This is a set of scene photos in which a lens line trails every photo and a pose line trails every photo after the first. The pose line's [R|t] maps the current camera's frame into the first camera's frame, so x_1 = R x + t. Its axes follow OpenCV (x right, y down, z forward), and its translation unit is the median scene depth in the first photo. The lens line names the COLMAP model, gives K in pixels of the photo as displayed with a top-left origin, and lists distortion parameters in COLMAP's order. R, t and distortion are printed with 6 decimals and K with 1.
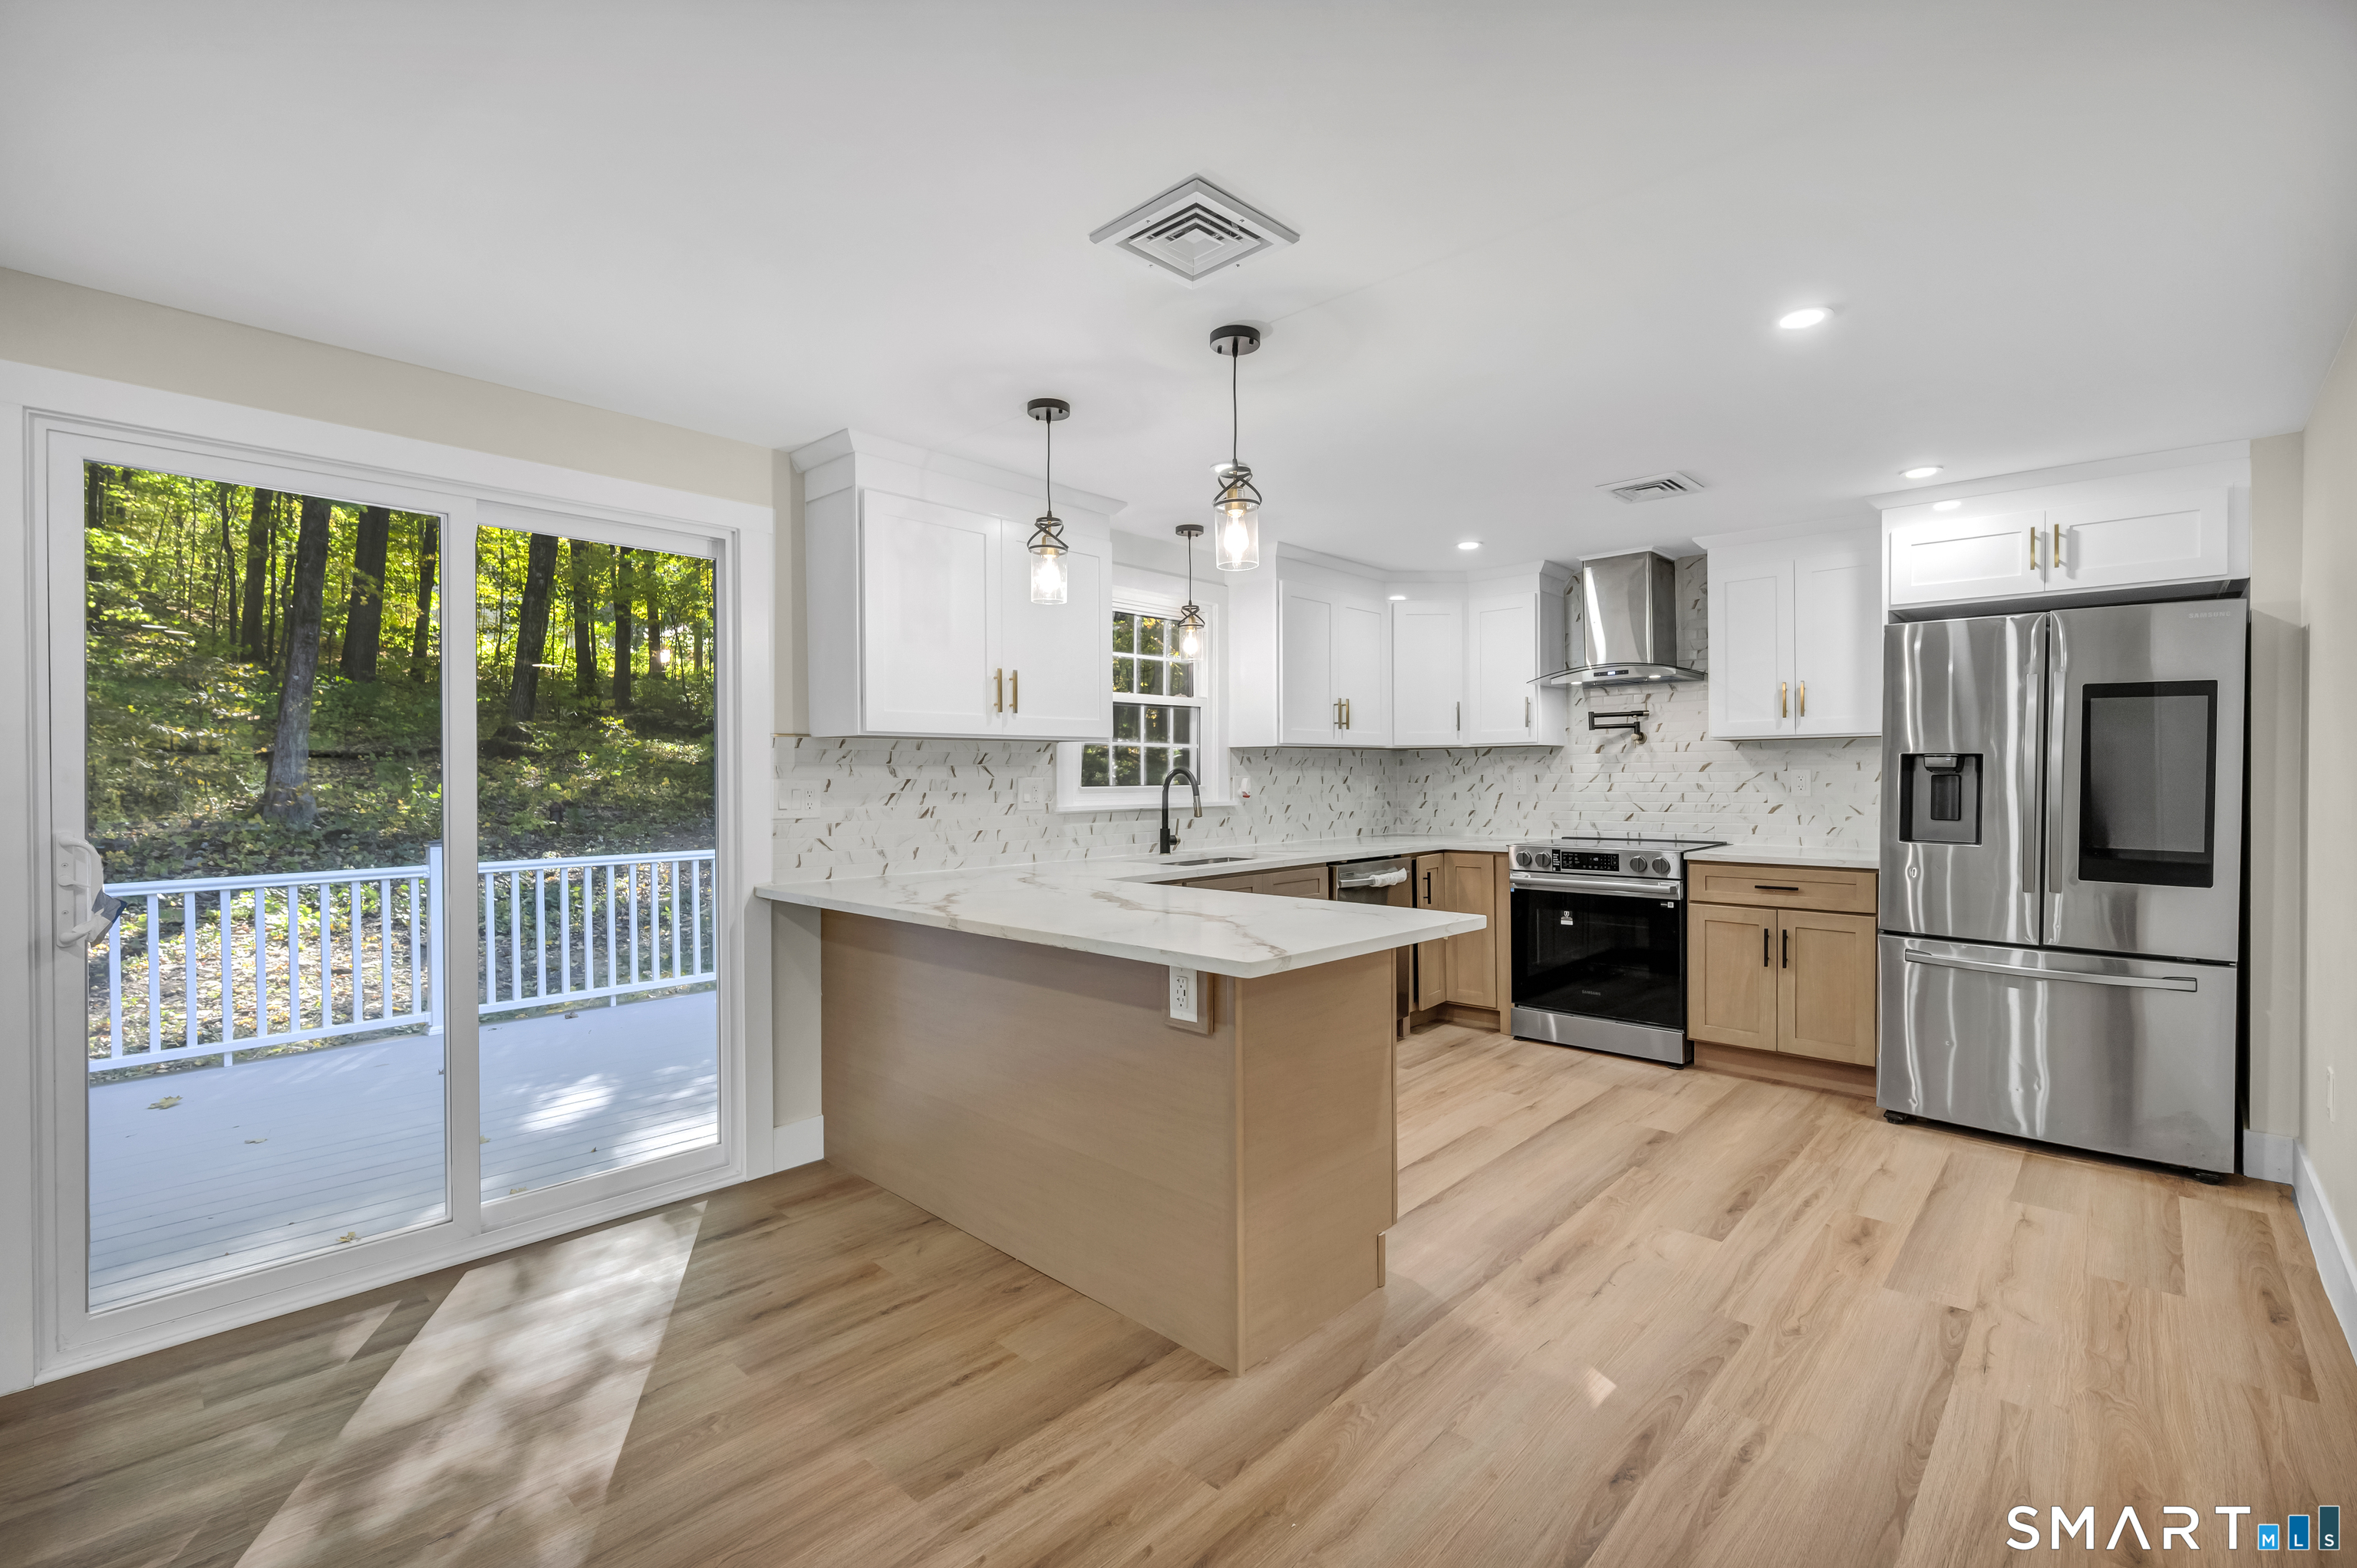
lens RADIAL K [[1042.8, 0, 1183.4], [0, 1042.8, 783.9], [0, 0, 1]] dist [0.002168, 0.001346]
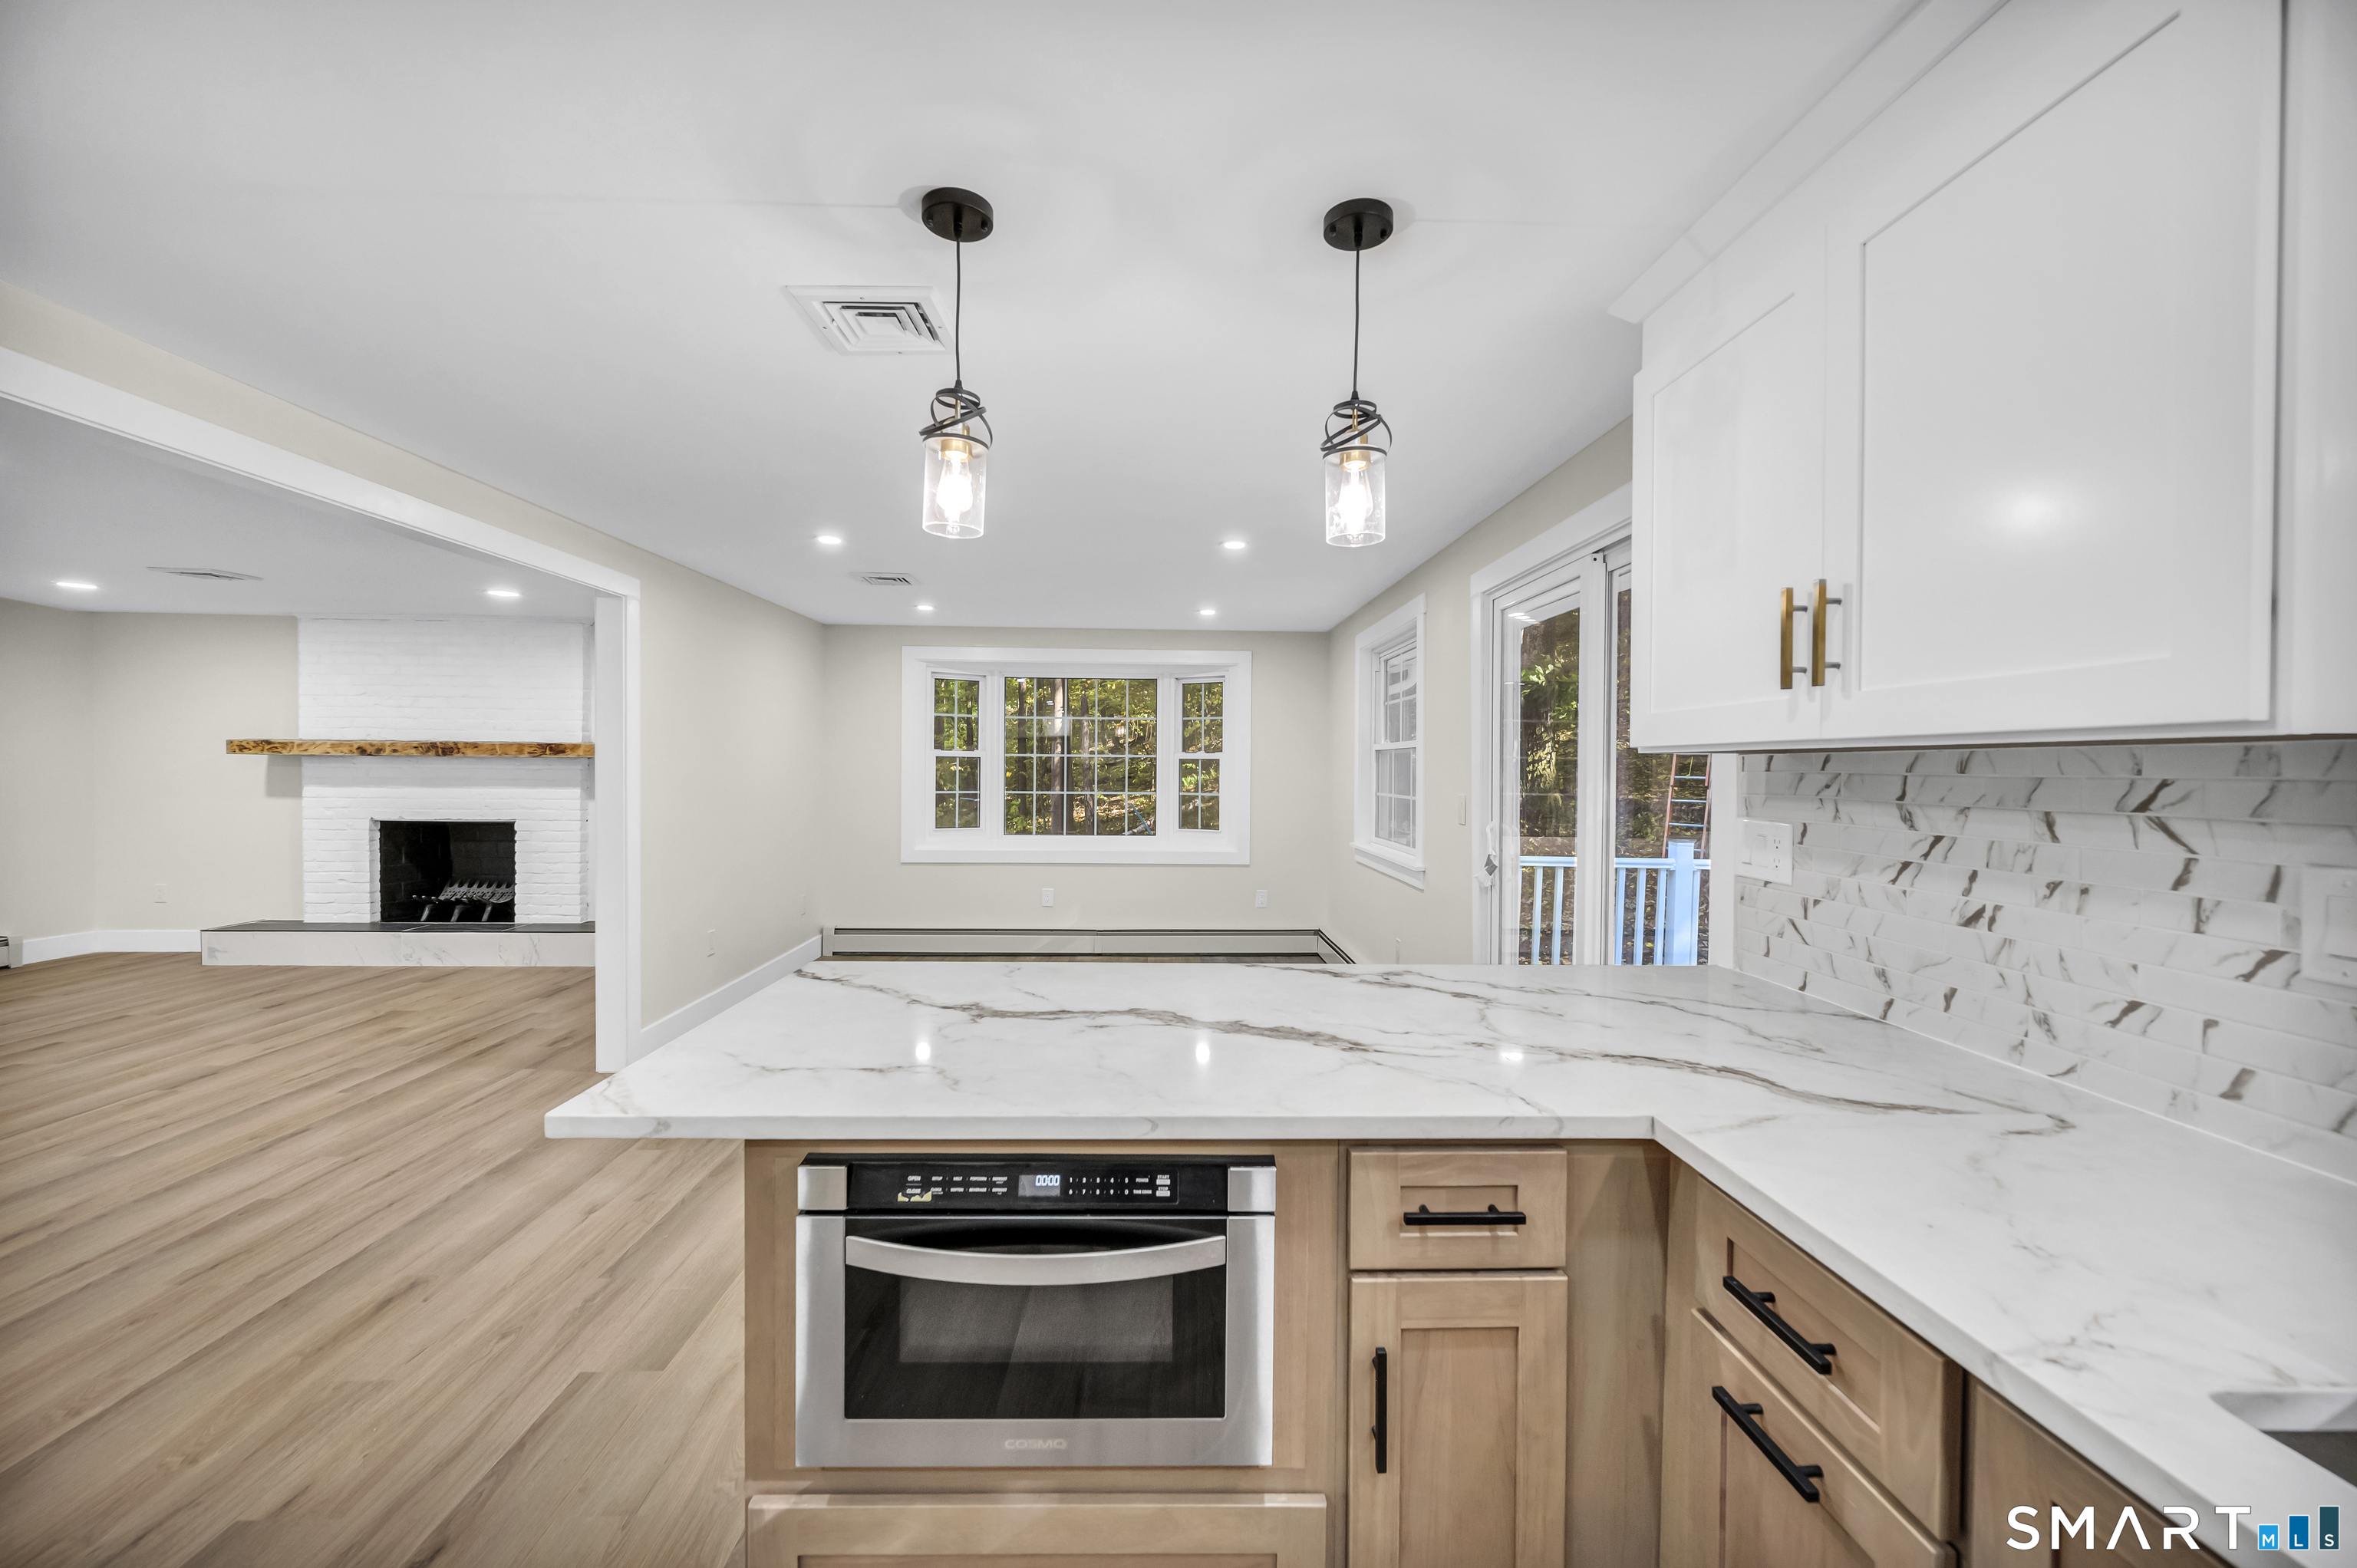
lens RADIAL K [[940.2, 0, 1180.1], [0, 940.2, 778.1], [0, 0, 1]] dist [-0.002650, 0.001617]
pose [[-0.706778, 0.009332, -0.707373, 0.264728], [-0.009903, 0.999684, 0.023083, -0.035709], [0.707366, 0.023320, -0.706463, 1.032498]]
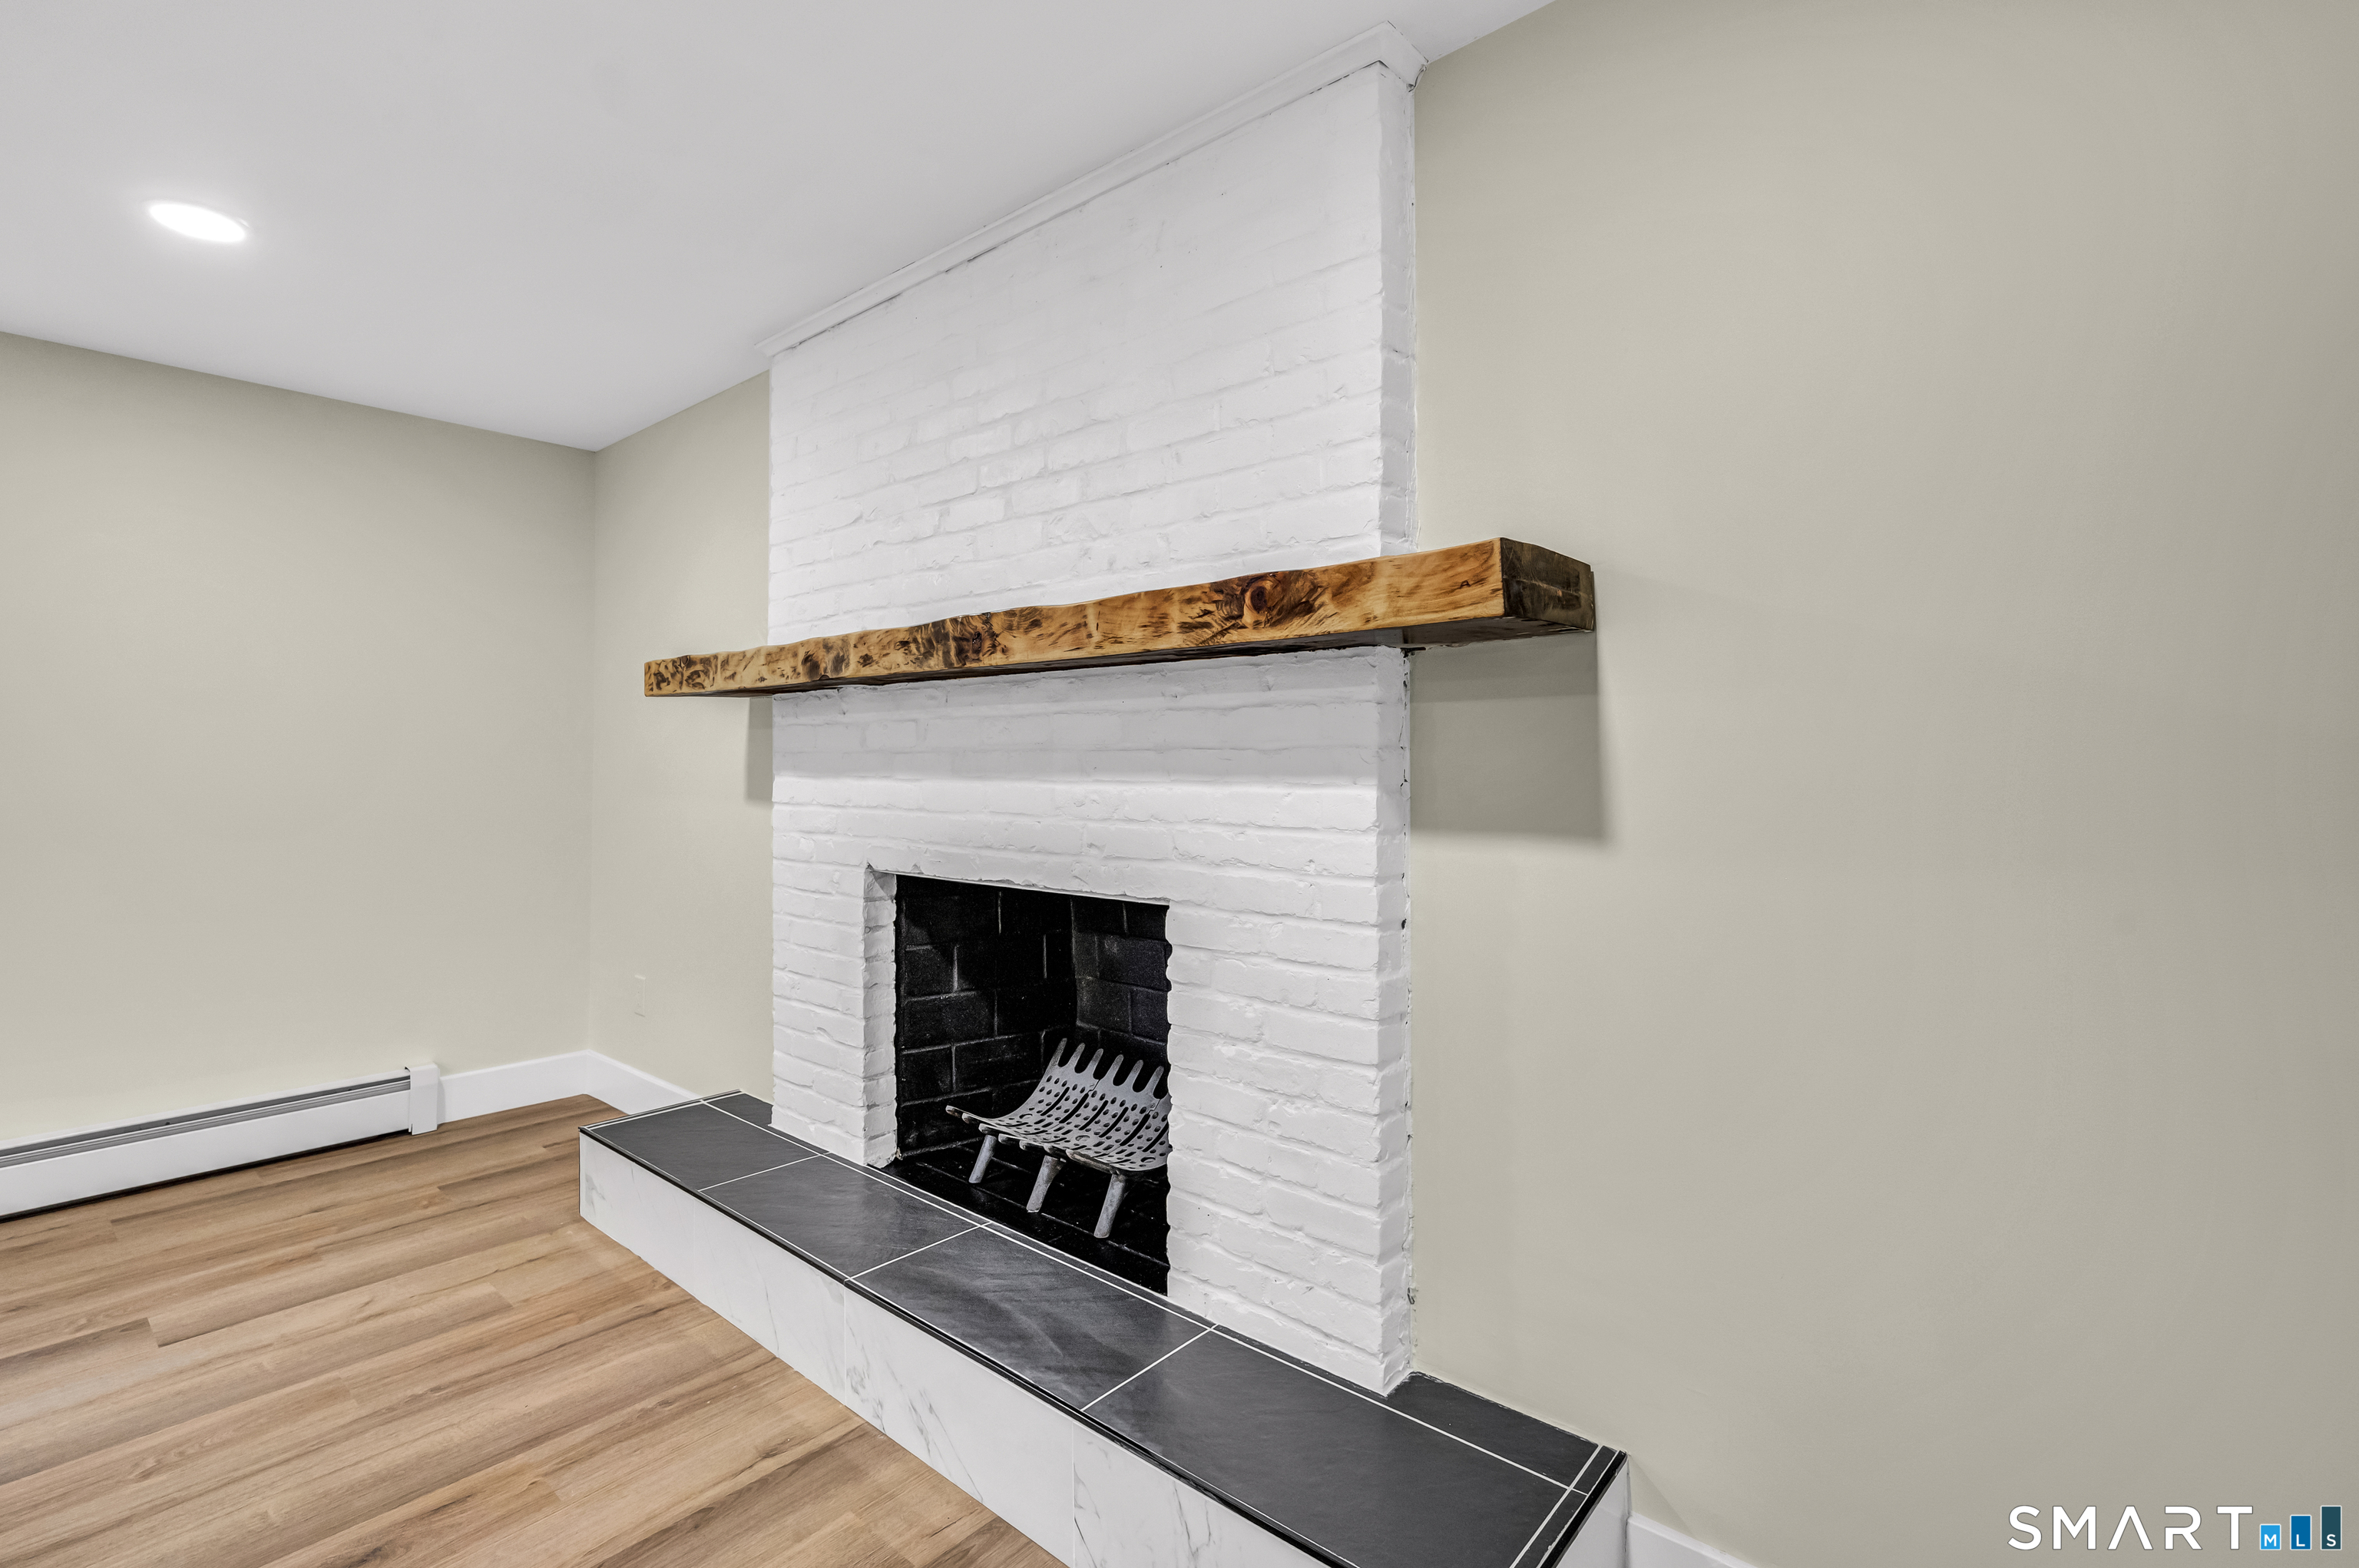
lens RADIAL K [[1043.8, 0, 1184.8], [0, 1043.8, 723.6], [0, 0, 1]] dist [0.002168, 0.001346]
pose [[-0.999246, 0.007745, -0.038047, -0.077431], [0.008743, 0.999620, -0.026130, 0.018898], [0.037830, -0.026443, -0.998934, -0.517917]]
